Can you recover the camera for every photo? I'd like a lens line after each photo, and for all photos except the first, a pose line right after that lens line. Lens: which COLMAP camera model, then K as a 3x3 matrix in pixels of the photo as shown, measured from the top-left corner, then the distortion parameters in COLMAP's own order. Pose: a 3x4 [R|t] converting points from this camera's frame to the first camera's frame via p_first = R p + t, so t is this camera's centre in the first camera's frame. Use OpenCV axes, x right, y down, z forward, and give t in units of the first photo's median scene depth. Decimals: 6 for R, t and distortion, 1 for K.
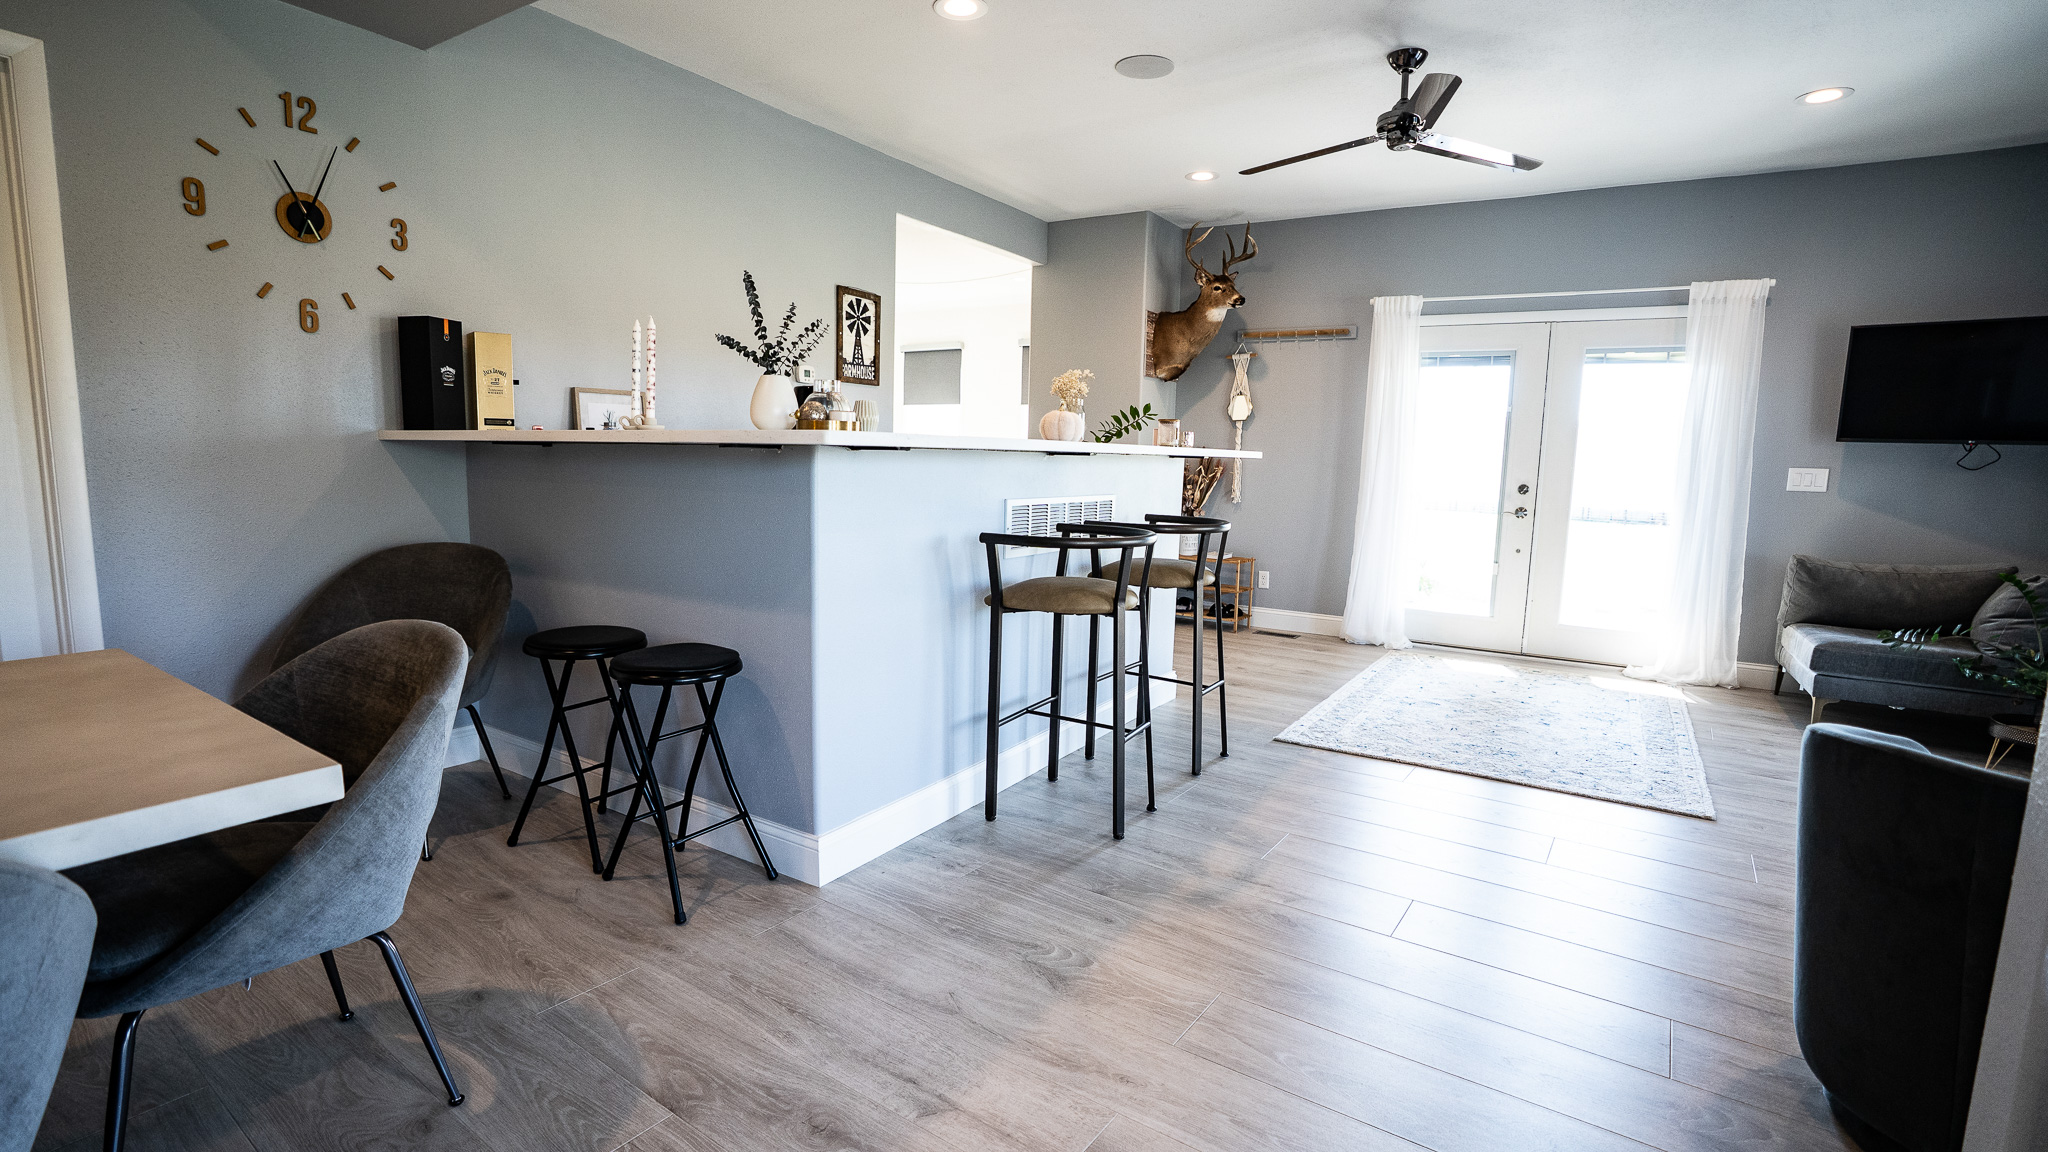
lens RADIAL K [[949.5, 0, 1002.9], [0, 949.5, 584.8], [0, 0, 1]] dist [-0.073622, 0.031166]
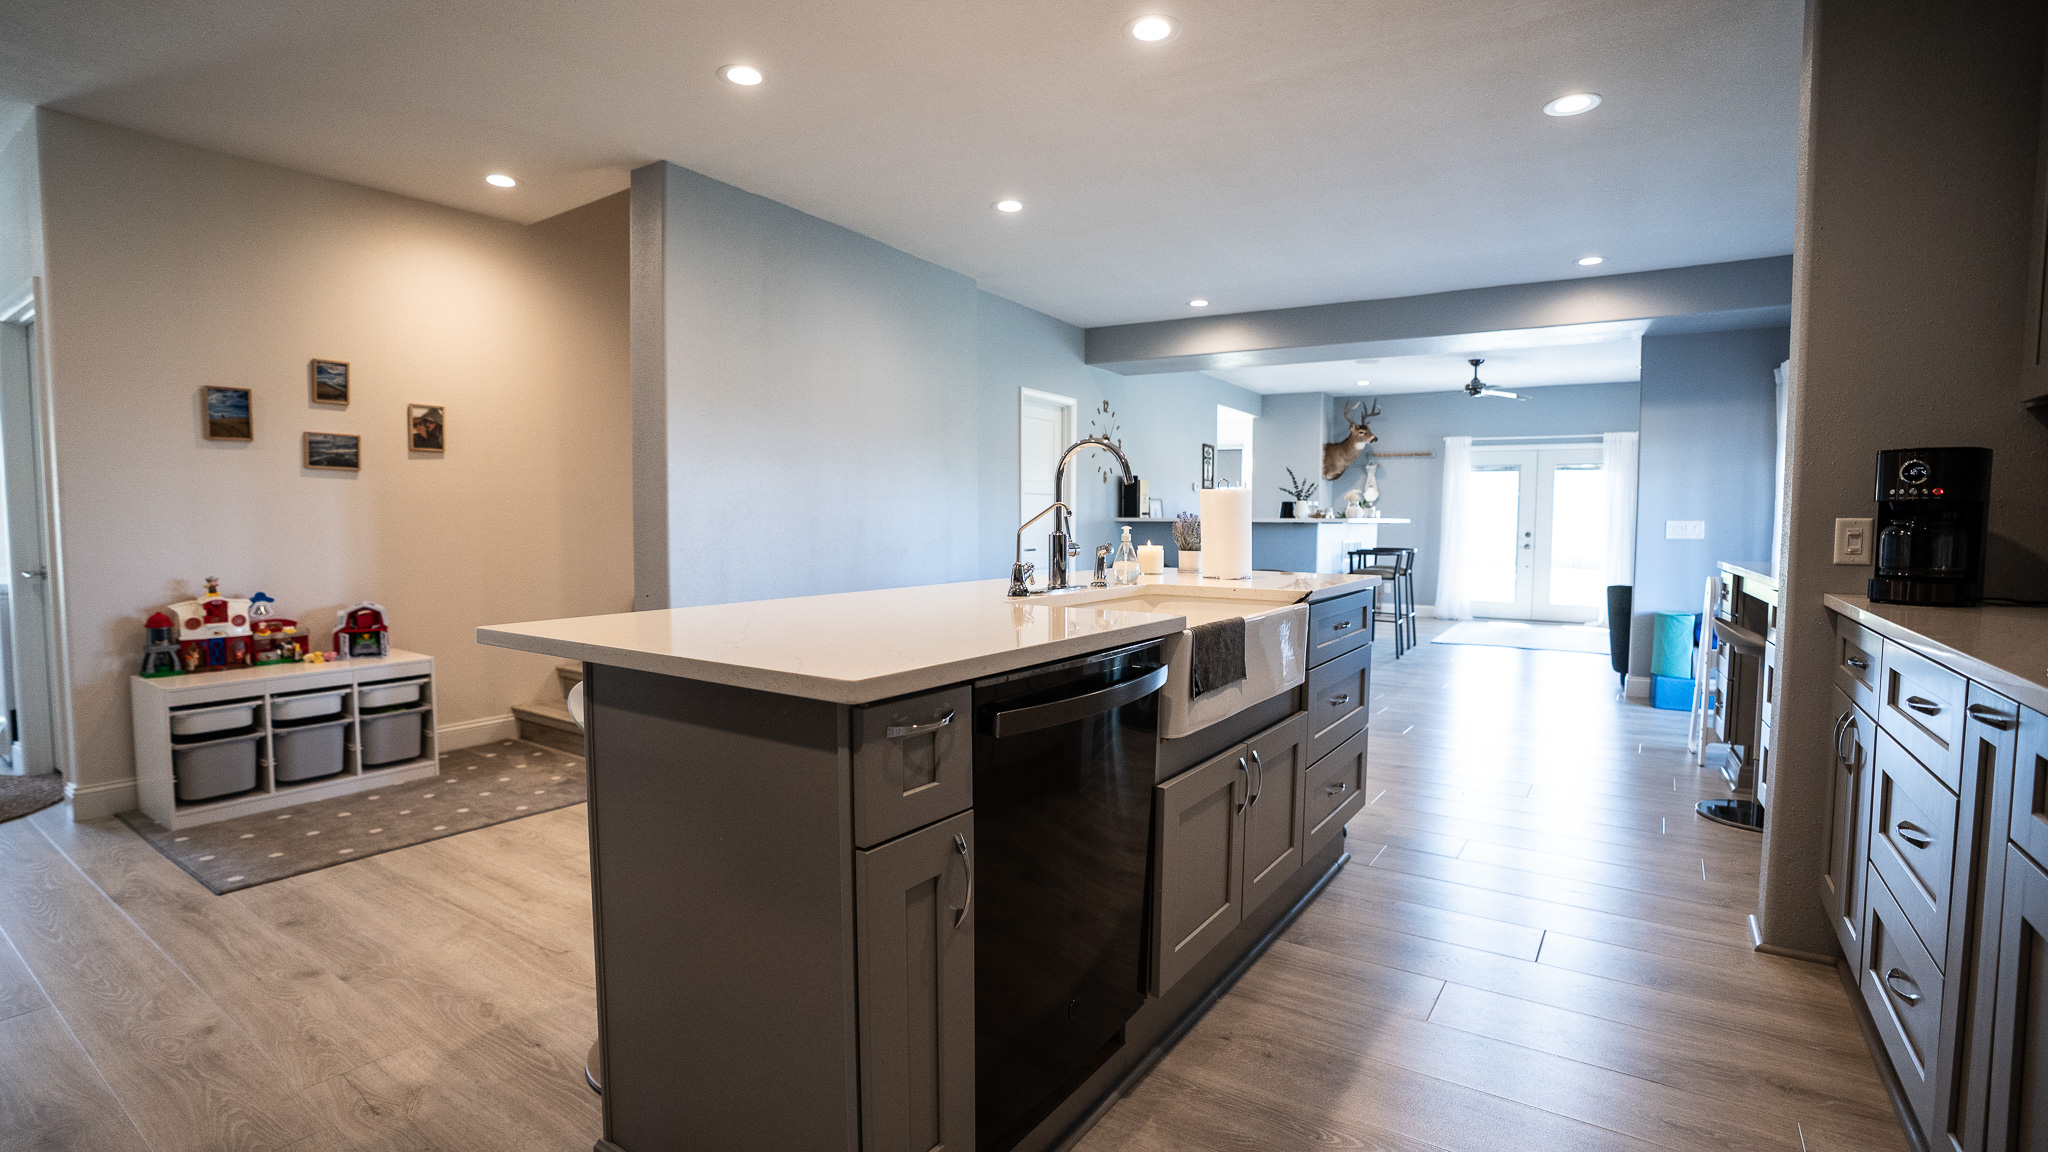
lens RADIAL K [[957.5, 0, 1007.6], [0, 957.5, 580.7], [0, 0, 1]] dist [-0.066641, 0.025471]
pose [[0.999761, -0.019705, 0.009424, -0.532681], [0.020320, 0.997314, -0.070365, 0.106443], [-0.008013, 0.070540, 0.997477, -0.918021]]
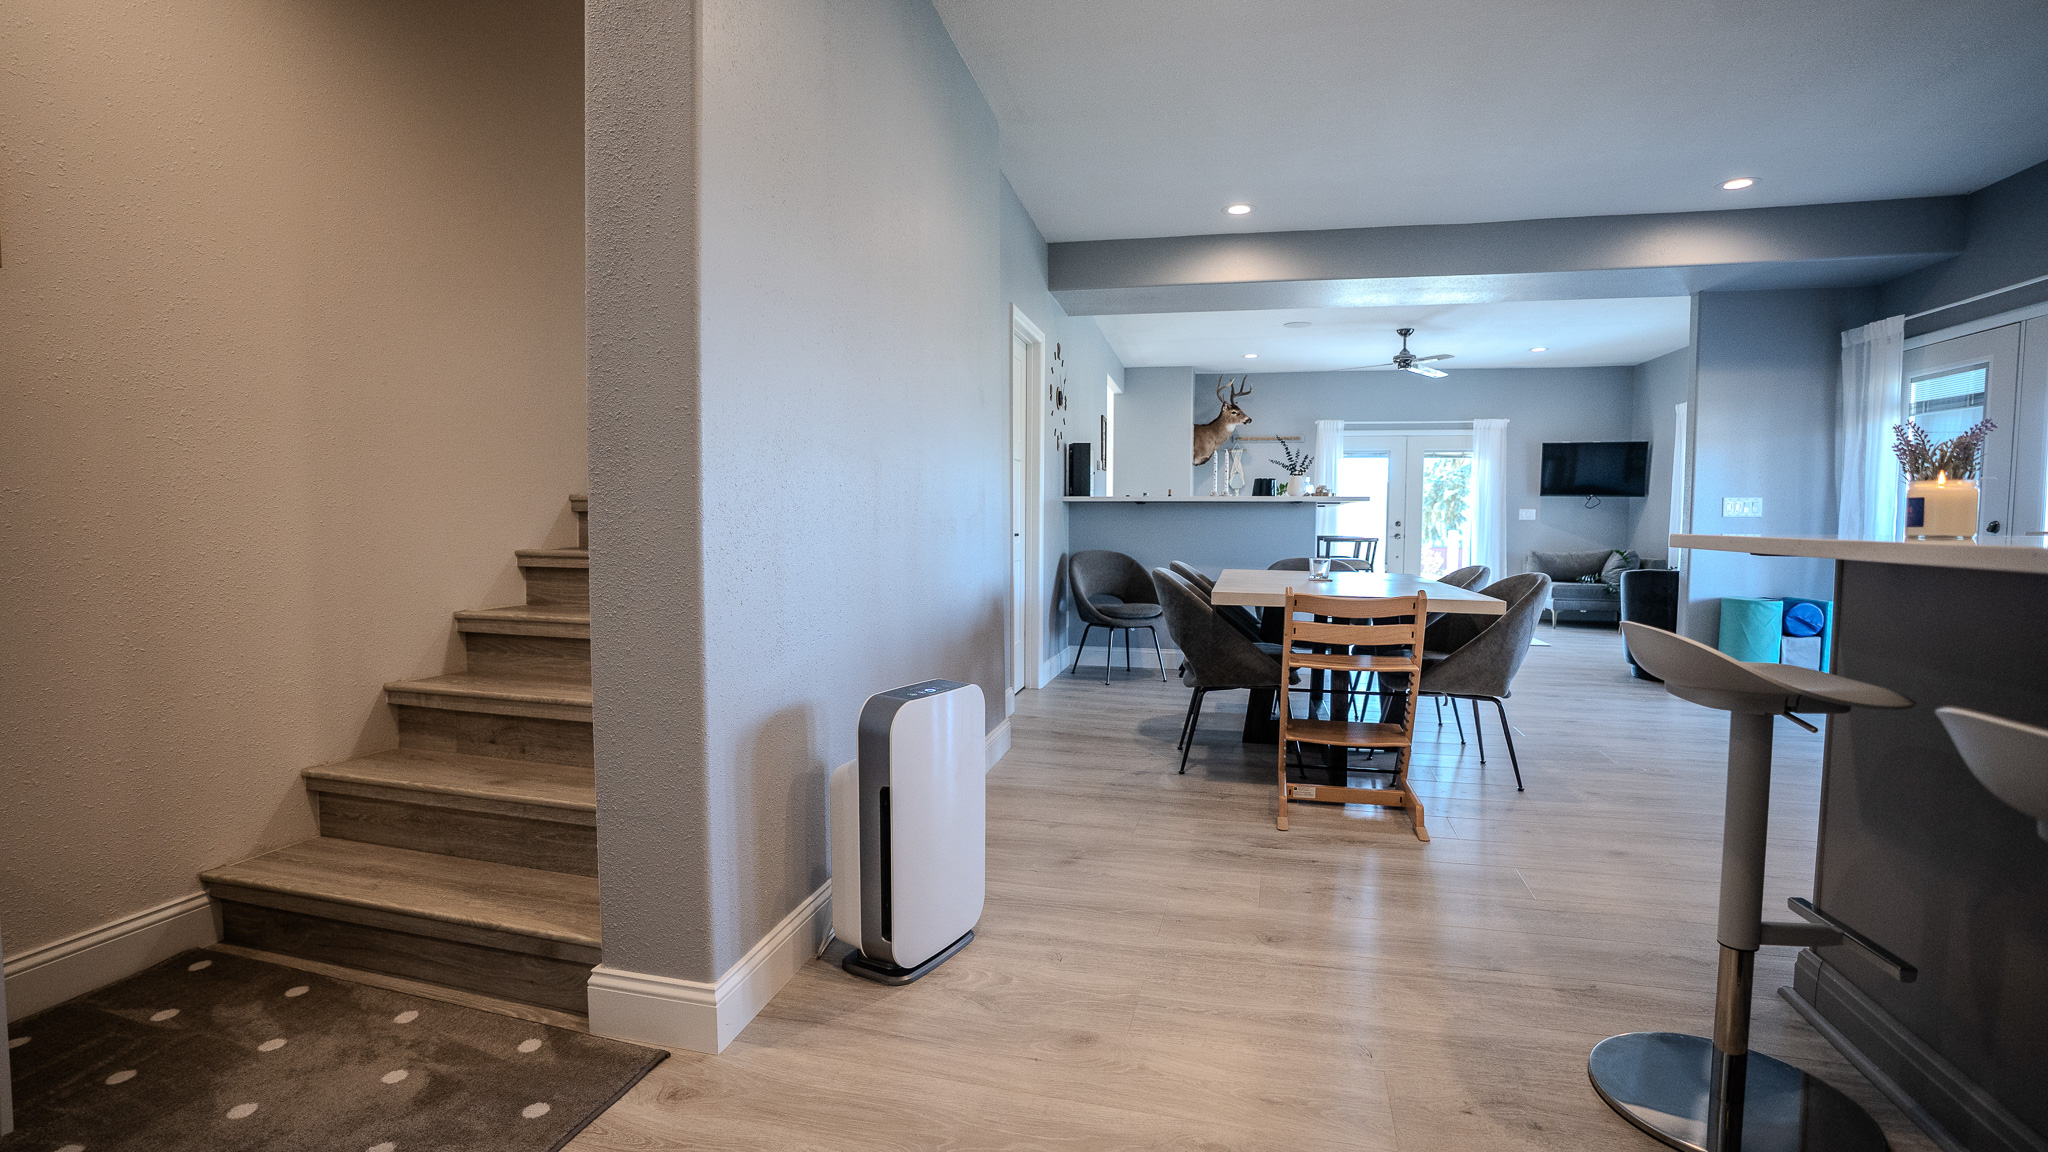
lens RADIAL K [[957.5, 0, 1007.6], [0, 957.5, 580.7], [0, 0, 1]] dist [-0.066641, 0.025471]
pose [[0.941856, -0.039726, 0.333660, -0.798039], [0.063418, 0.996157, -0.060414, 0.074655], [-0.329978, 0.078062, 0.940756, -0.508186]]
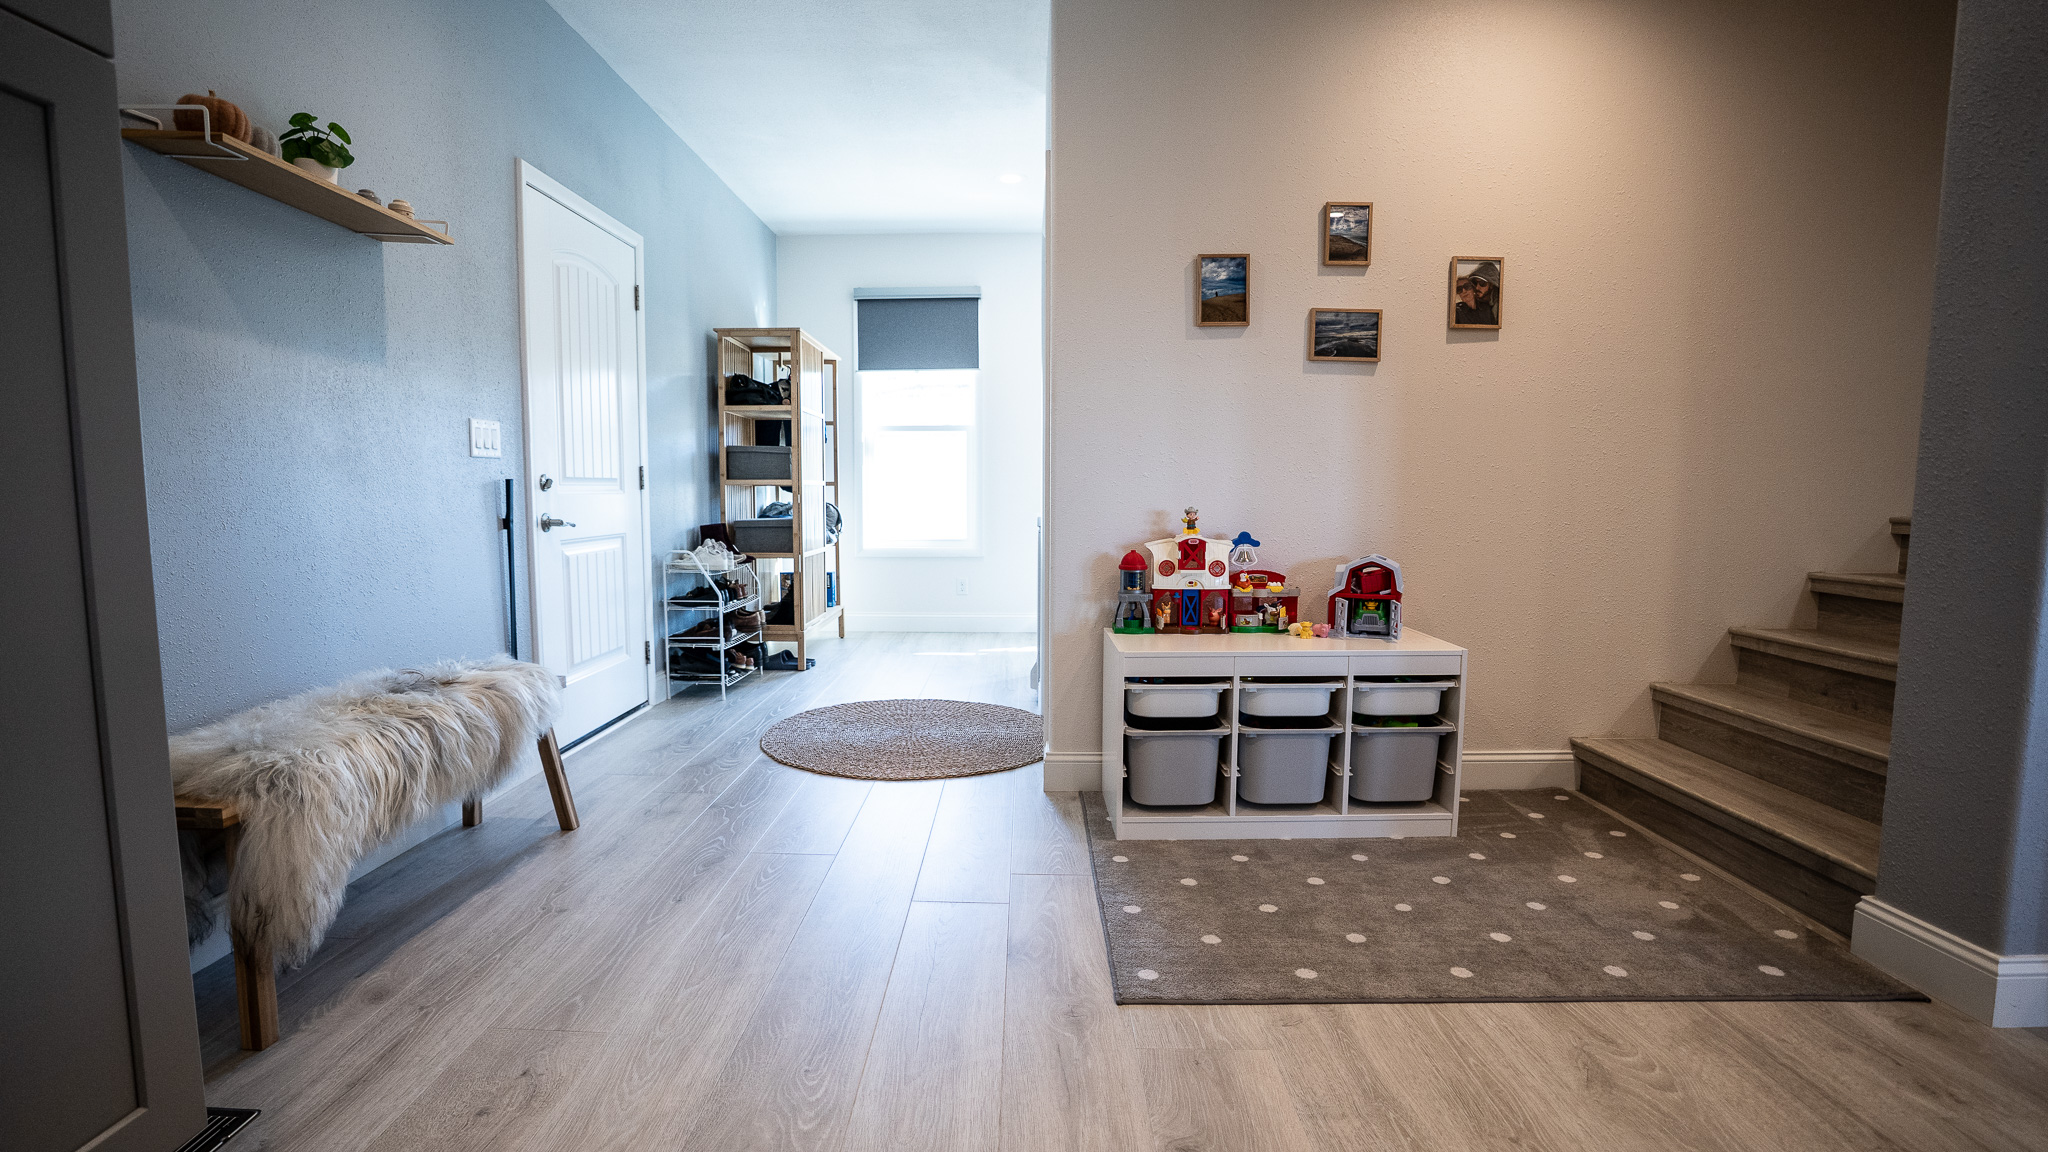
lens RADIAL K [[957.5, 0, 1007.6], [0, 957.5, 580.7], [0, 0, 1]] dist [-0.066641, 0.025471]
pose [[0.571203, 0.053461, -0.819066, -0.736309], [-0.100329, 0.994942, -0.005027, 0.096693], [0.814654, 0.085048, 0.573677, -0.616472]]
